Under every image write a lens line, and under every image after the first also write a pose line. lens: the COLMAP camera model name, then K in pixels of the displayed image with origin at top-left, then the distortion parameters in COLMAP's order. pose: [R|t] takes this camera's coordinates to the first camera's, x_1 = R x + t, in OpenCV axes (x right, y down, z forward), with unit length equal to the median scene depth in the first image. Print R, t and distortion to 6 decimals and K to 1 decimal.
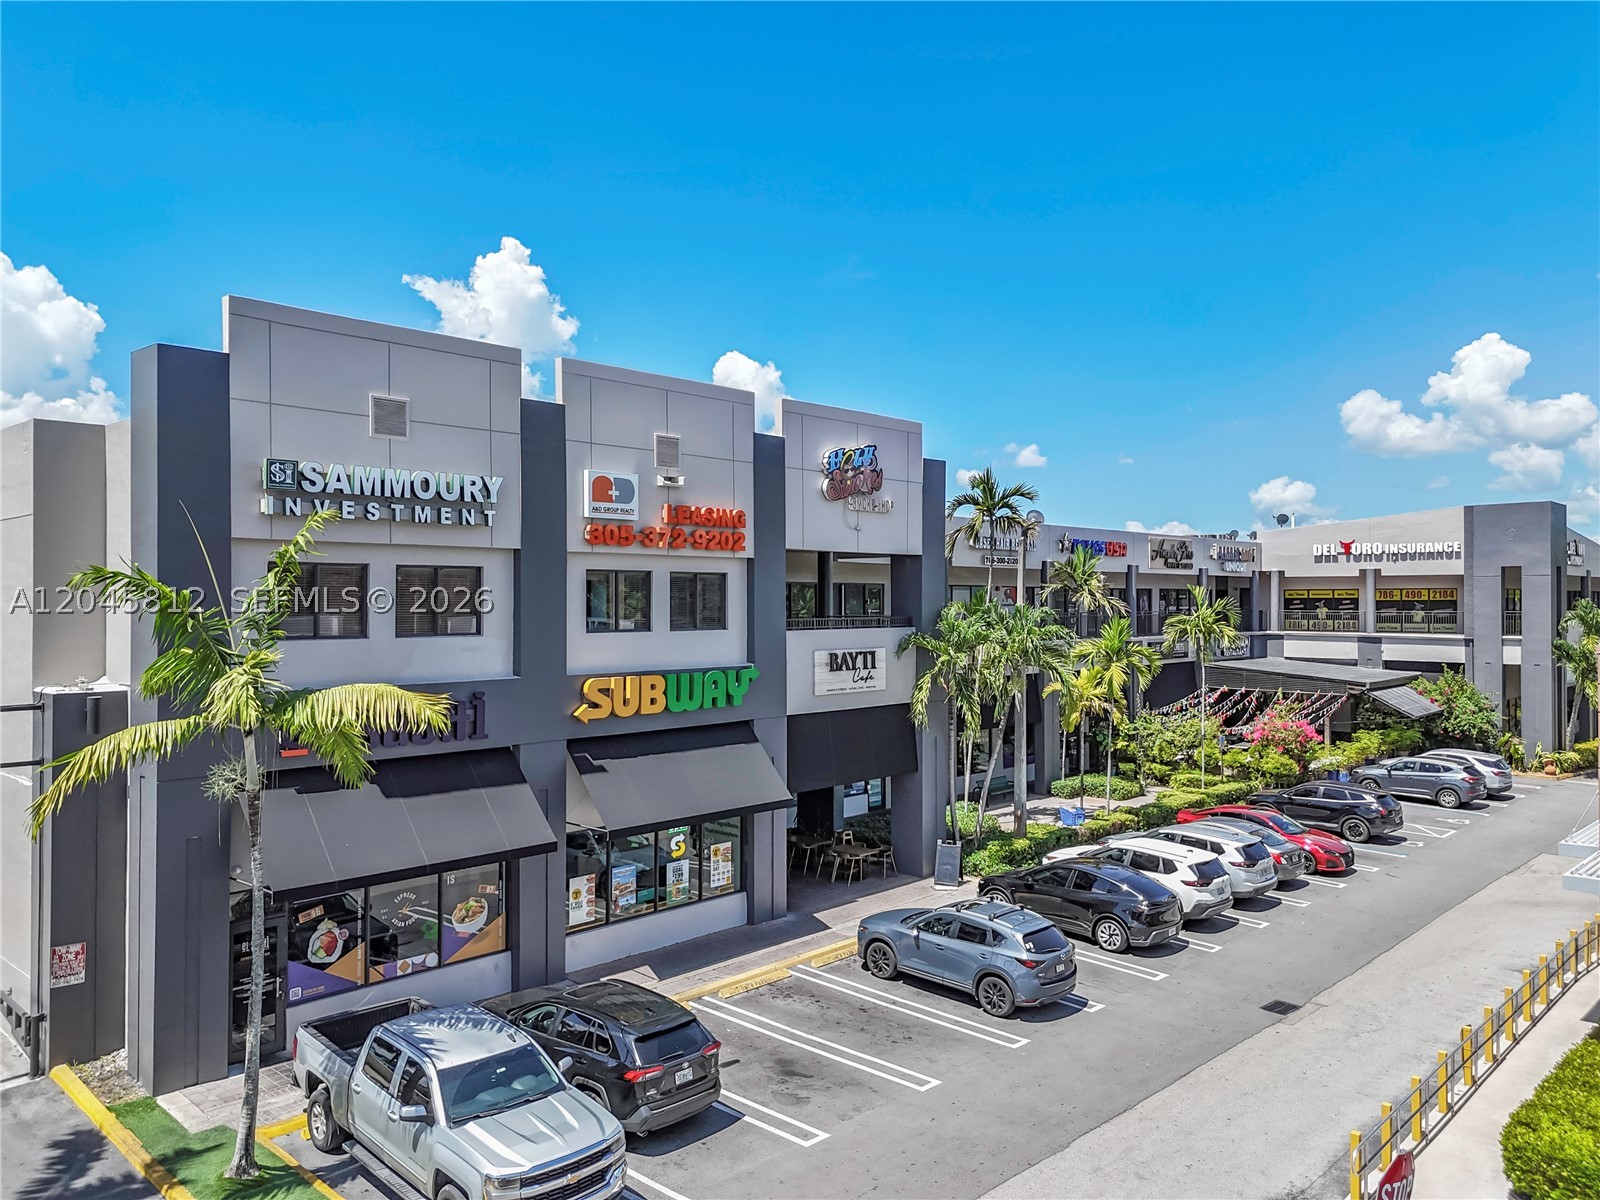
lens RADIAL K [[1175.5, 0, 800.0], [0, 1175.5, 600.0], [0, 0, 1]] dist [0.061019, -0.044215]
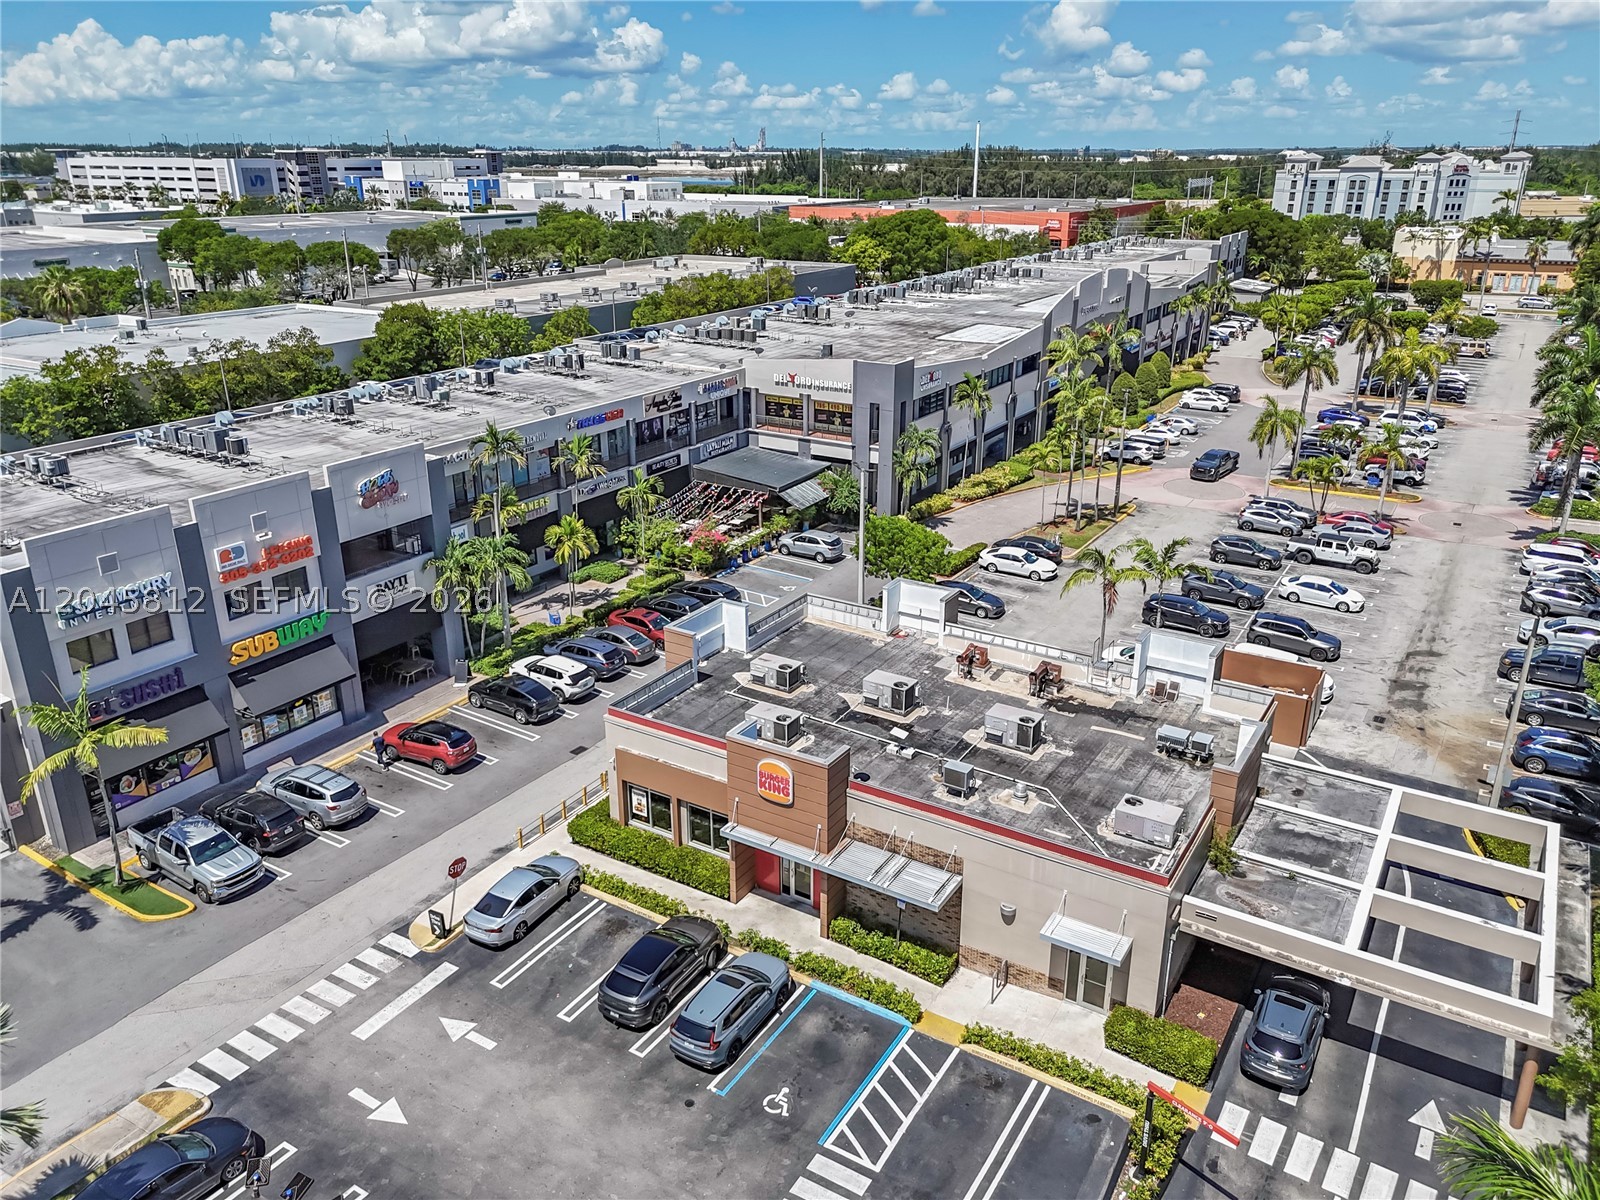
lens RADIAL K [[1175.5, 0, 800.0], [0, 1175.5, 600.0], [0, 0, 1]] dist [0.061019, -0.044215]
pose [[0.978871, -0.073108, 0.190962, 0.373964], [0.000235, 0.934303, 0.356480, -0.699436], [-0.204478, -0.348903, 0.914579, -1.018054]]
